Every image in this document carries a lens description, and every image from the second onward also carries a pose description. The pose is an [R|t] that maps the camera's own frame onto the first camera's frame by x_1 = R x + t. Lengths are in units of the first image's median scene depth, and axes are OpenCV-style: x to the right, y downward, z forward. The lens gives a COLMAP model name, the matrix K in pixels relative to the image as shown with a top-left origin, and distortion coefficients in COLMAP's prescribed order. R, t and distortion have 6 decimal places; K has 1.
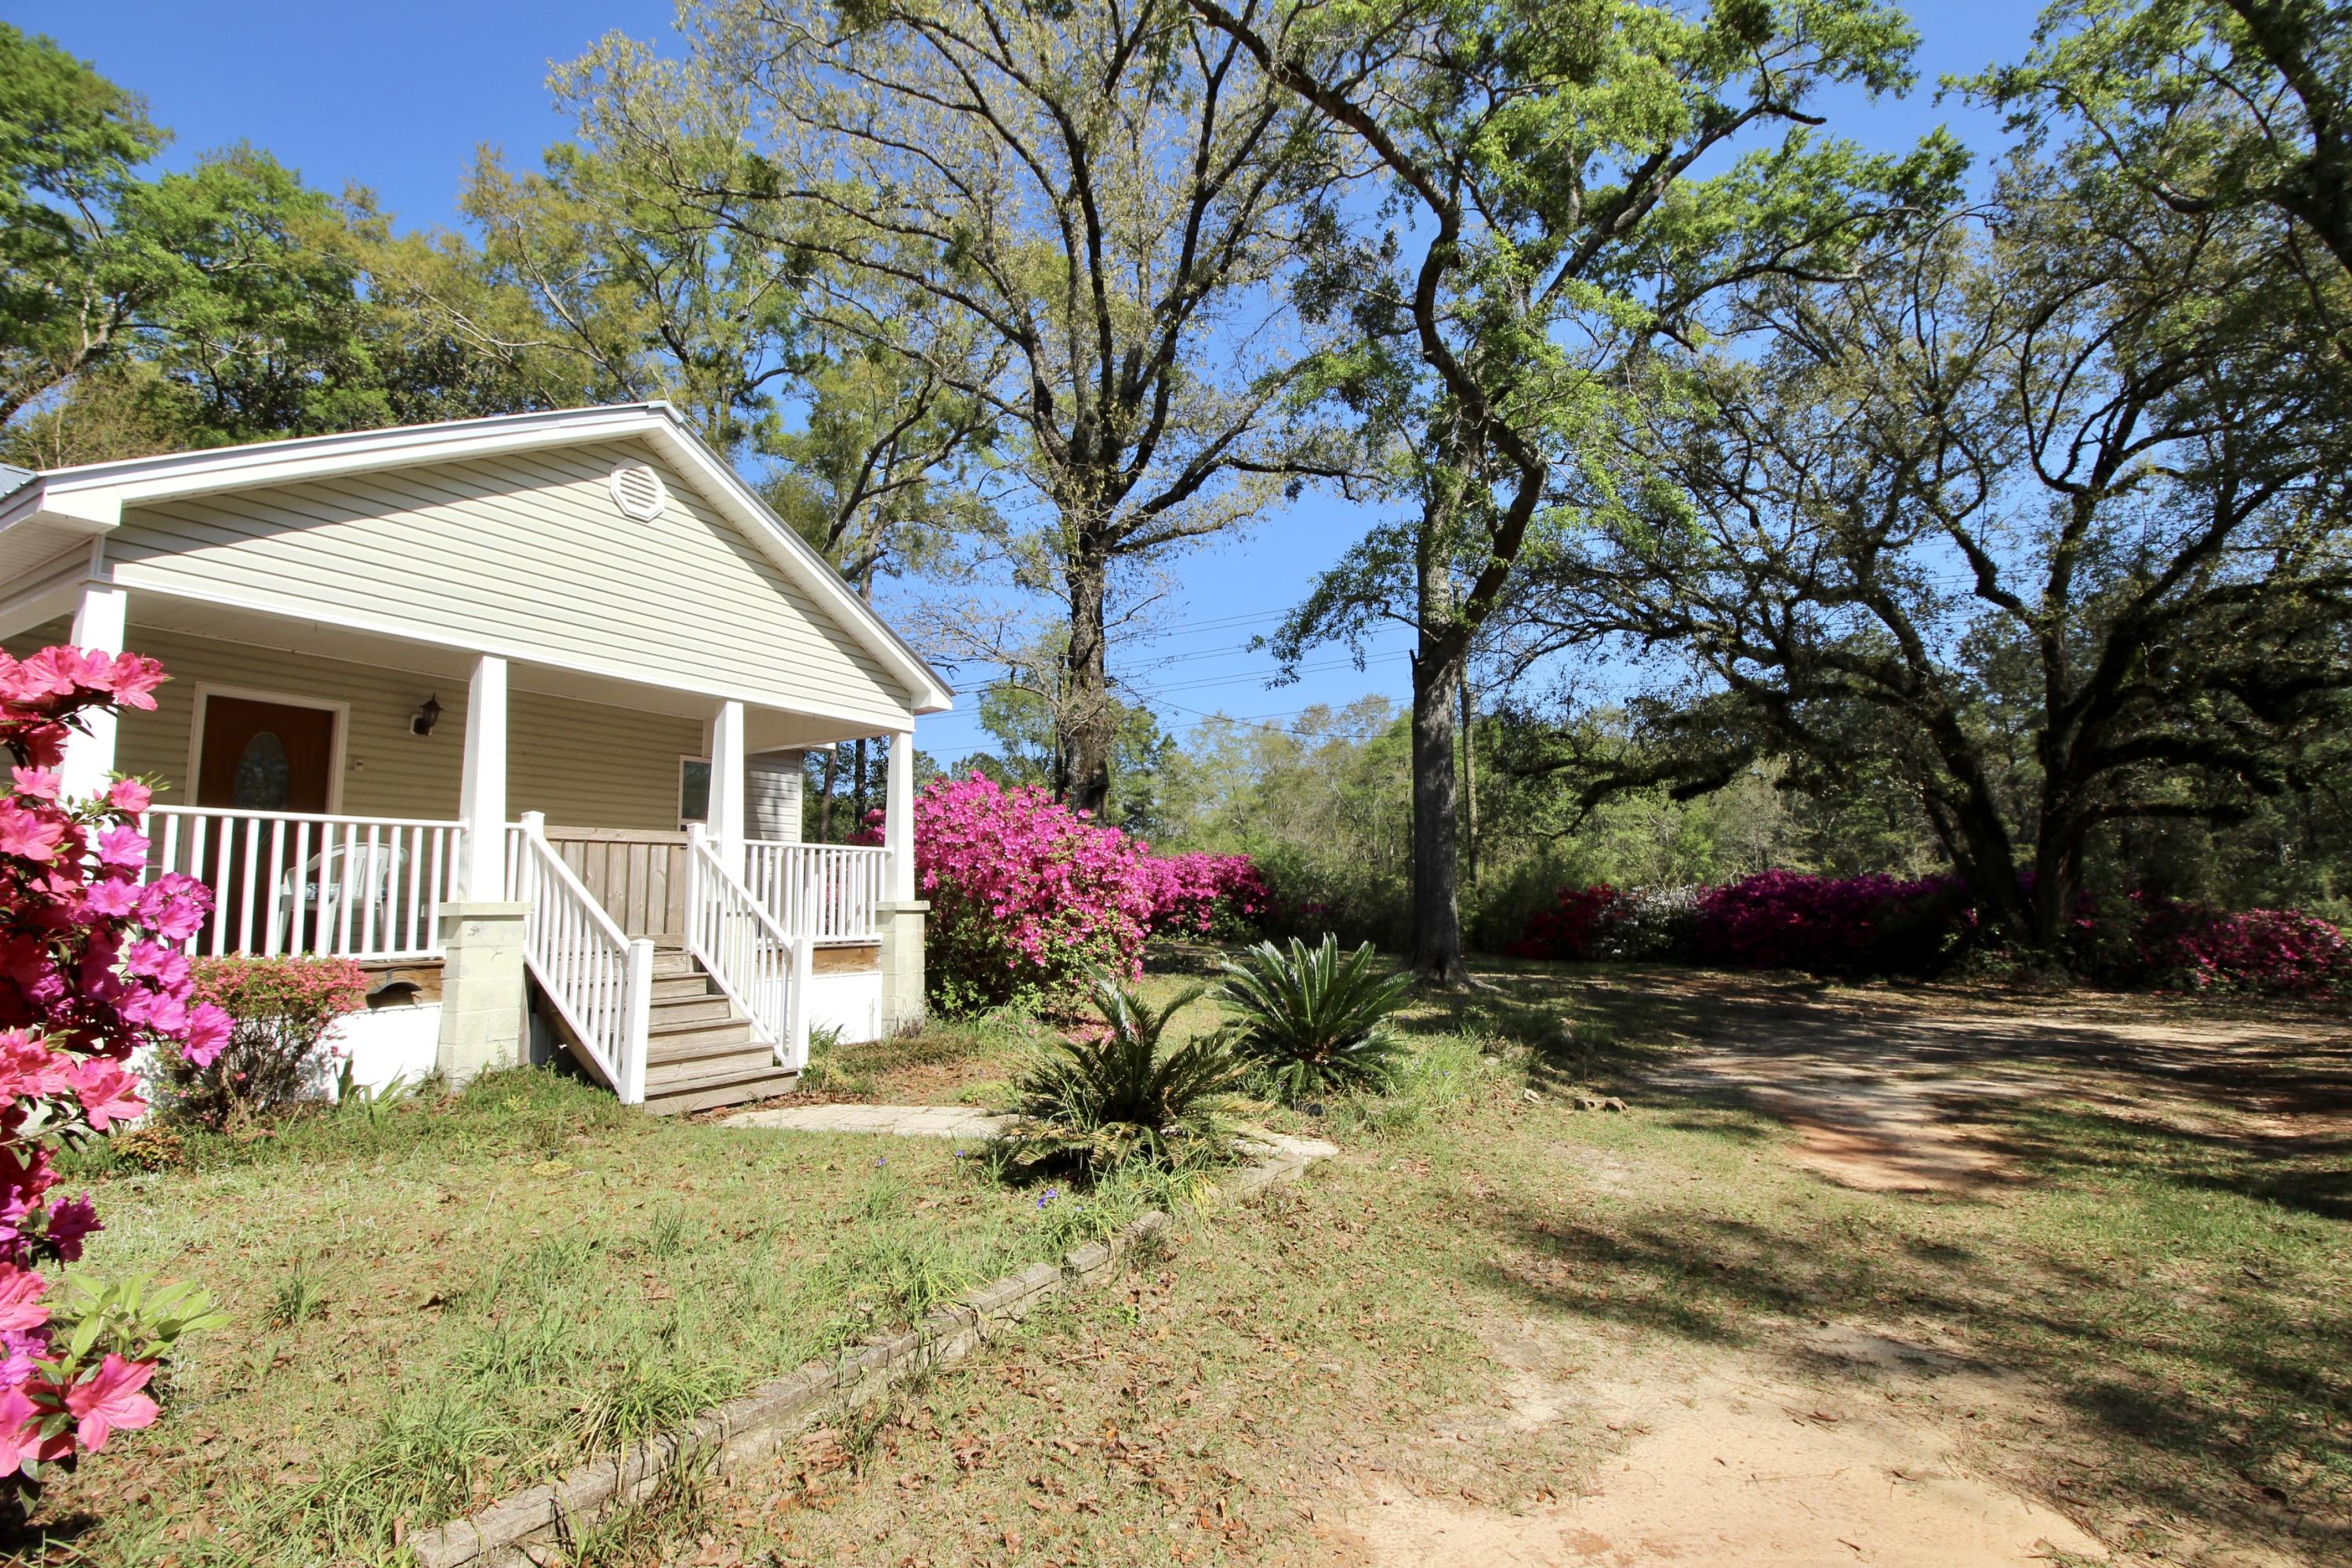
lens RADIAL K [[1068.6, 0, 1183.5], [0, 1068.6, 758.9], [0, 0, 1]] dist [0.000123, -0.012509]
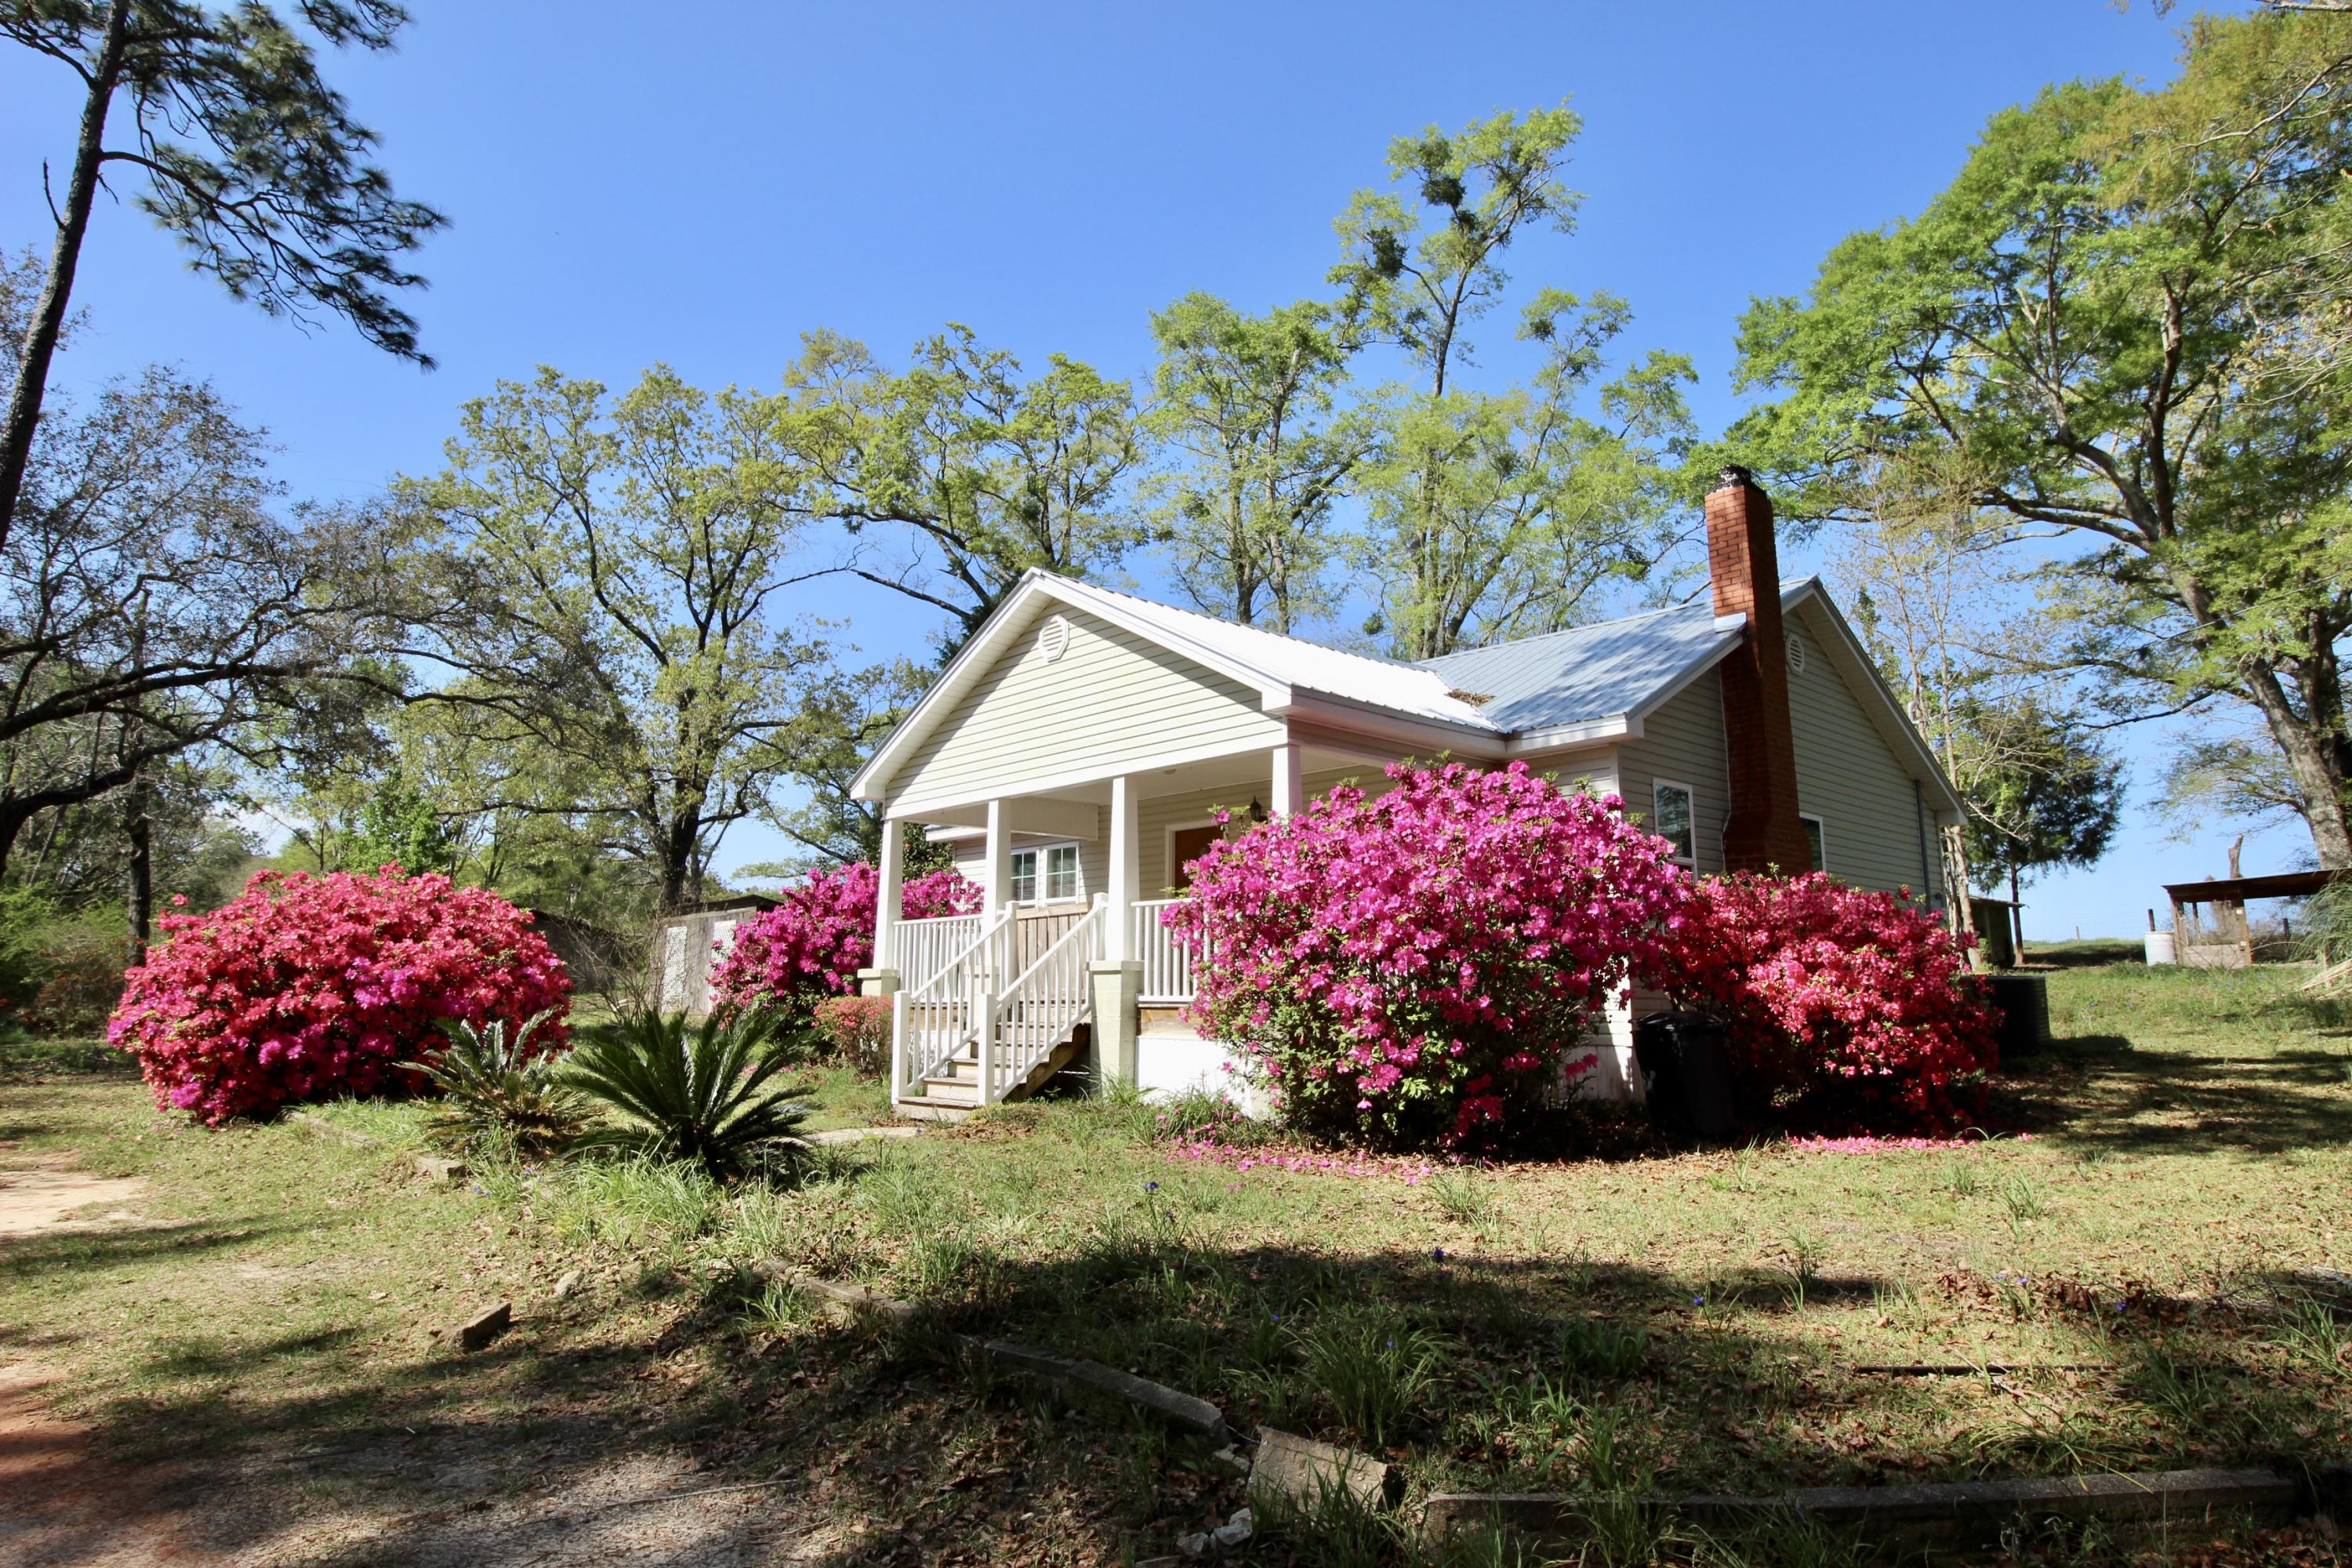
lens RADIAL K [[1380.9, 0, 1185.8], [0, 1380.9, 751.4], [0, 0, 1]] dist [-0.001172, -0.003445]
pose [[-0.309155, -0.154307, -0.938410, 0.339096], [0.135860, 0.969462, -0.204171, 0.083267], [0.941257, -0.190613, -0.278750, 0.558311]]
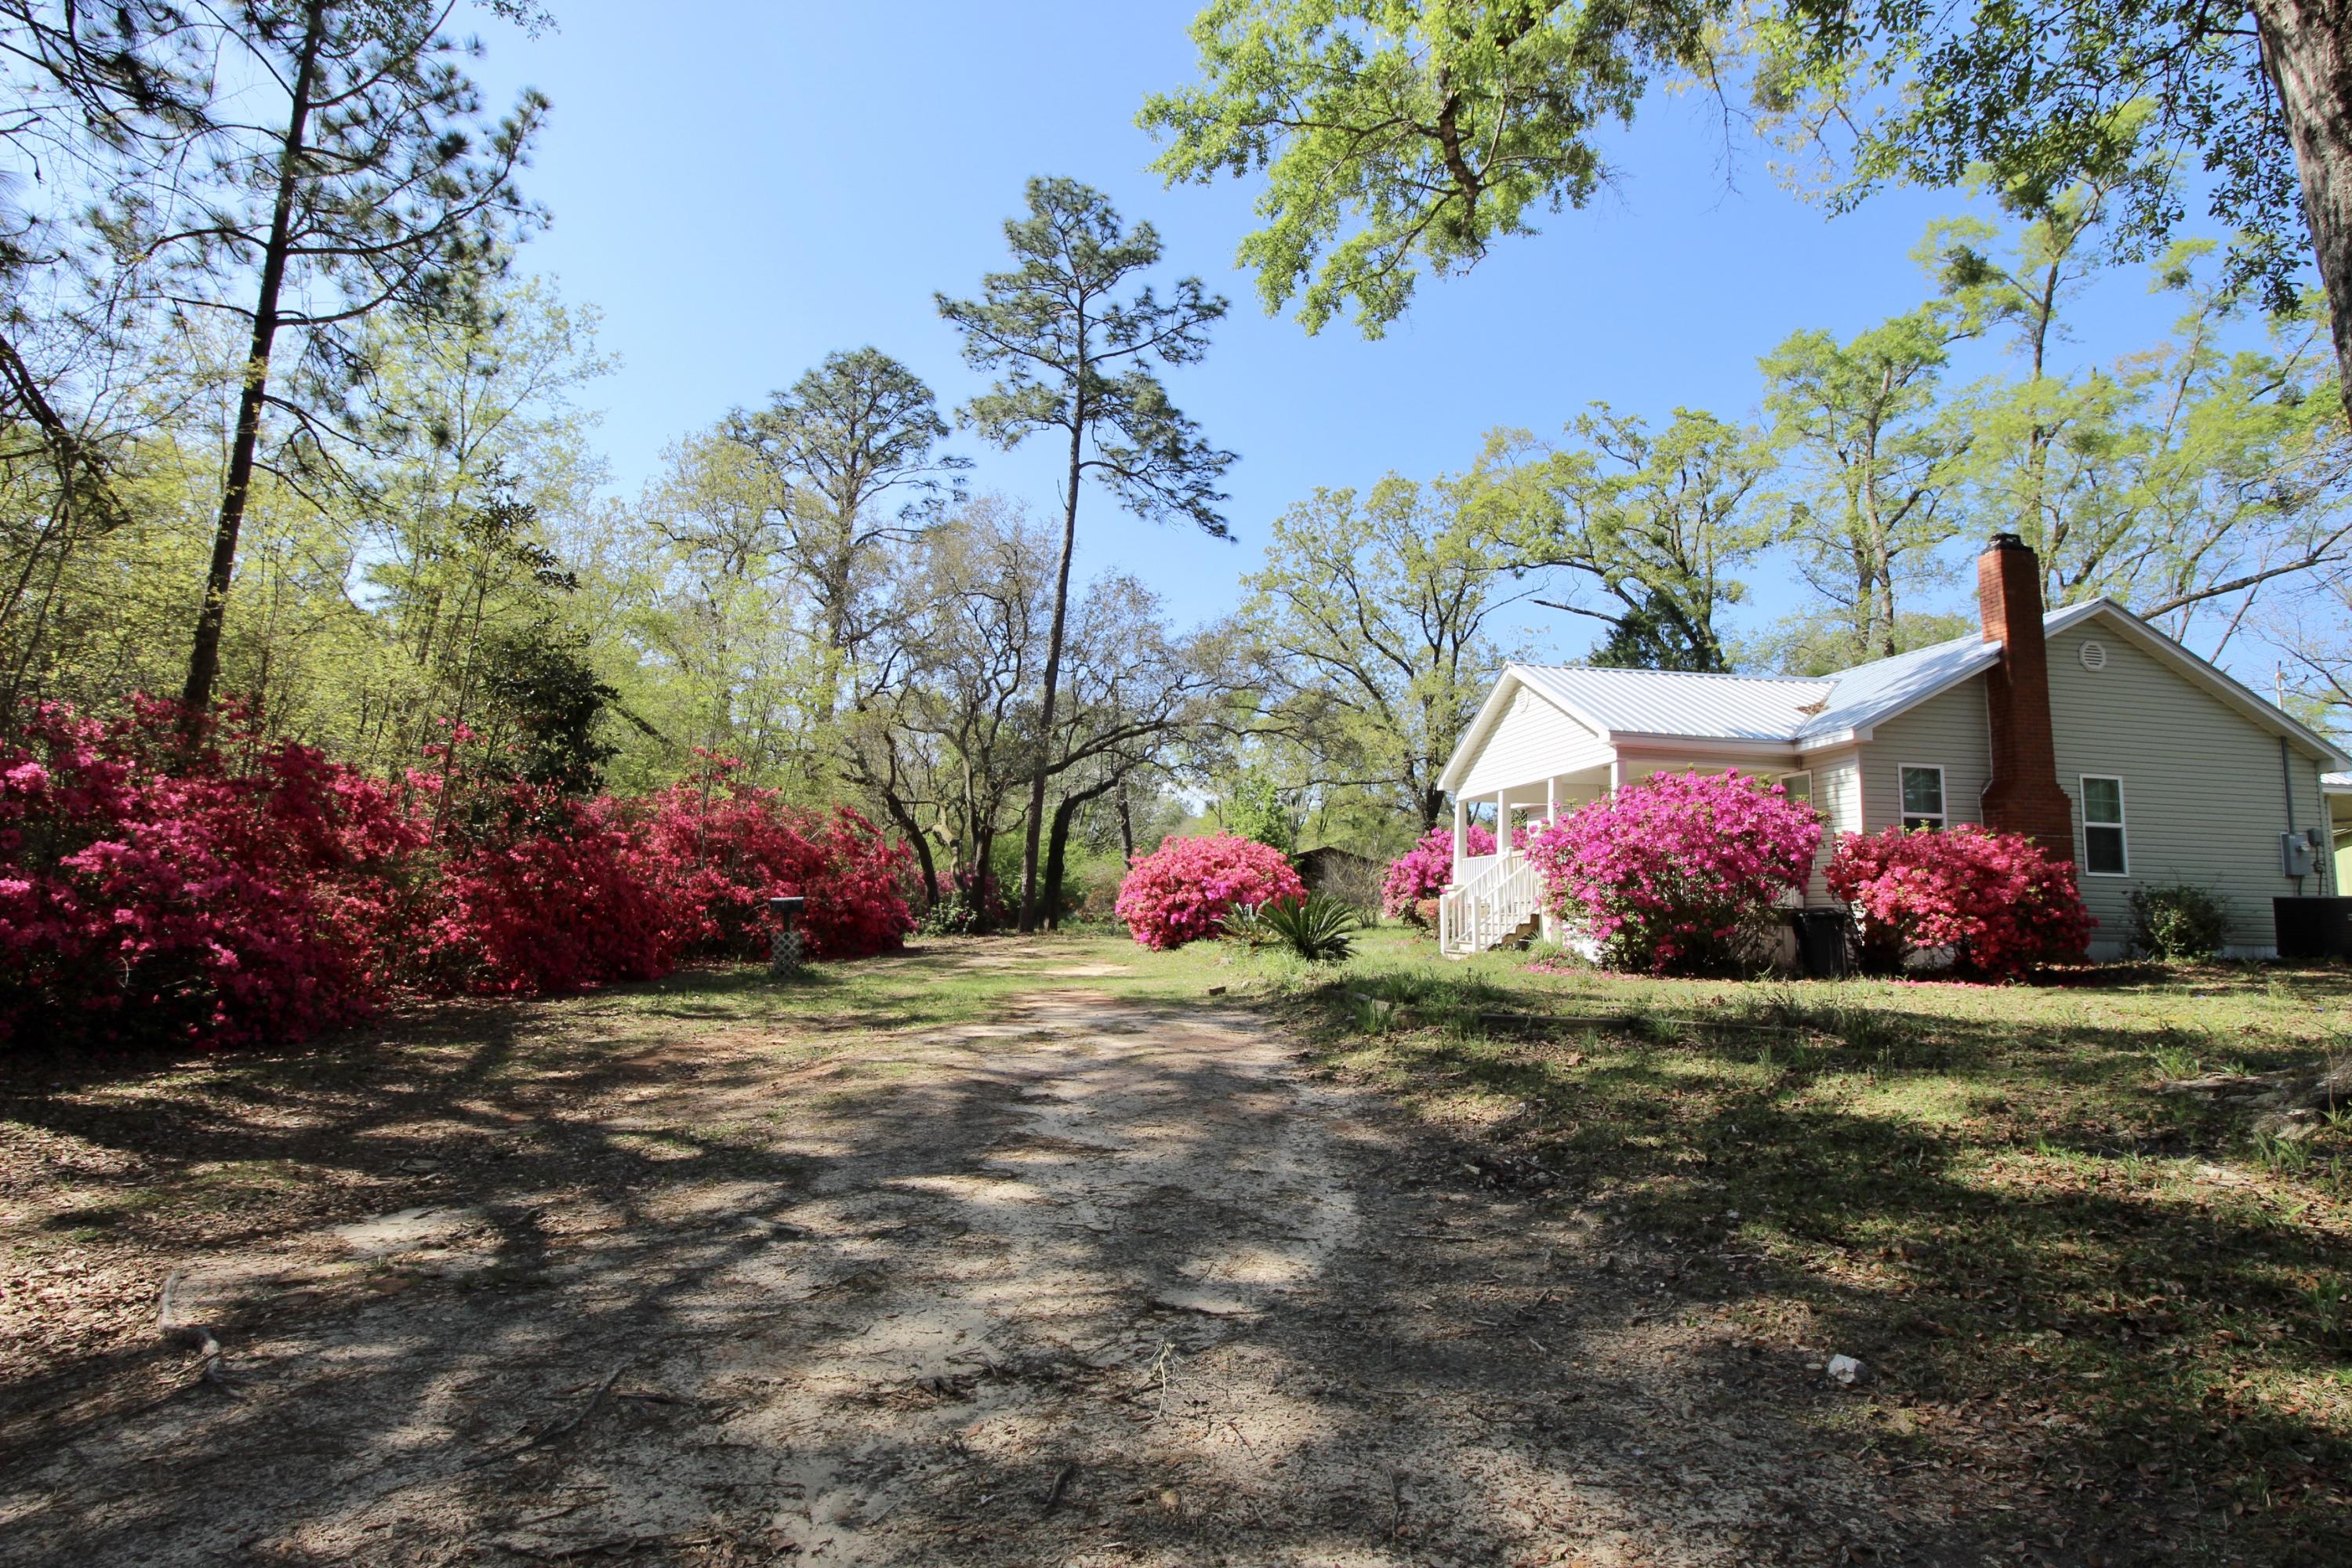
lens RADIAL K [[1172.8, 0, 1181.7], [0, 1172.8, 763.2], [0, 0, 1]] dist [-0.000470, 0.000030]
pose [[-0.793945, -0.084092, -0.602146, 0.543055], [0.069347, 0.971400, -0.227095, 0.138588], [0.604022, -0.222058, -0.765407, 0.858634]]
